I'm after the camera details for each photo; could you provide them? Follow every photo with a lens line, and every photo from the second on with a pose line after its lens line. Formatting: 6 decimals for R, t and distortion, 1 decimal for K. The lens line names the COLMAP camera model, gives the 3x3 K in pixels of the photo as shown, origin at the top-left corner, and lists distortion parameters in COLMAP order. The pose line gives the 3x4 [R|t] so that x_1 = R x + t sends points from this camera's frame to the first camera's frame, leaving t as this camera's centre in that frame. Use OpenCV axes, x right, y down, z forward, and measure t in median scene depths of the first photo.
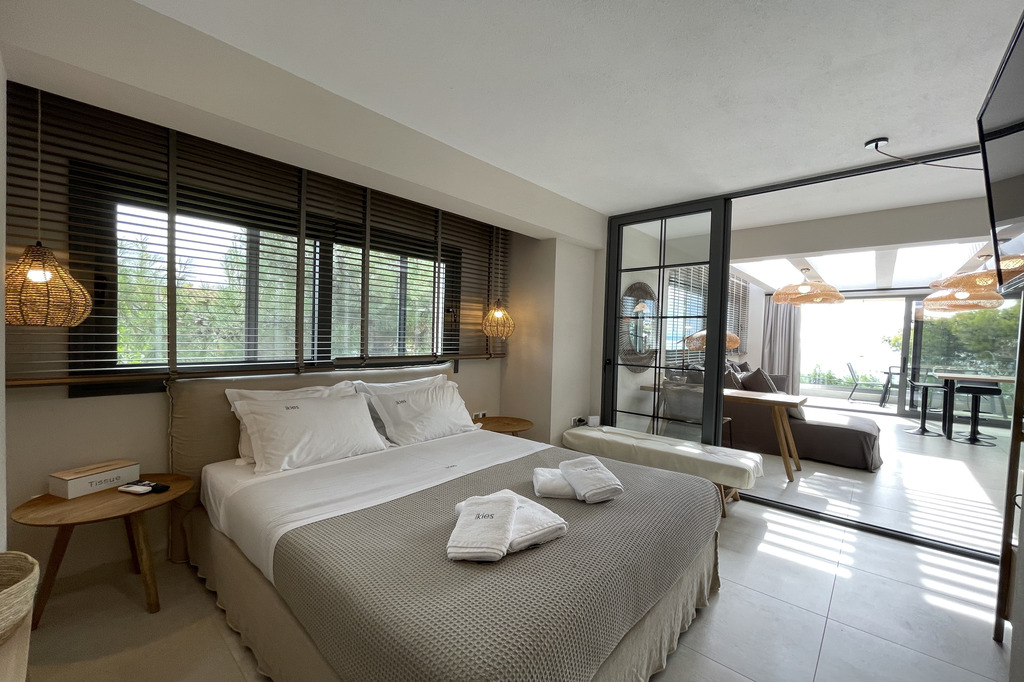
lens RADIAL K [[413.1, 0, 512.0], [0, 413.1, 341.0], [0, 0, 1]] dist [0.001556, 0.000181]
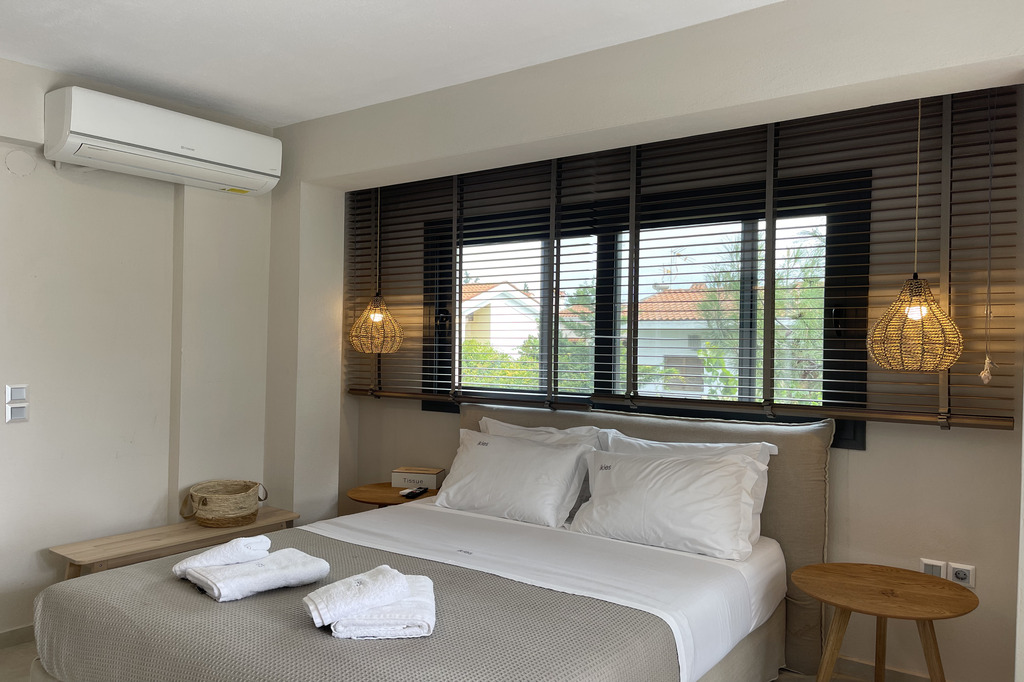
lens RADIAL K [[675.9, 0, 512.0], [0, 675.9, 341.0], [0, 0, 1]] dist [-0.000896, 0.000062]
pose [[0.146000, -0.047619, -0.988138, 0.737929], [-0.040954, 0.997694, -0.054131, 0.020670], [0.988436, 0.048371, 0.143713, 0.716307]]
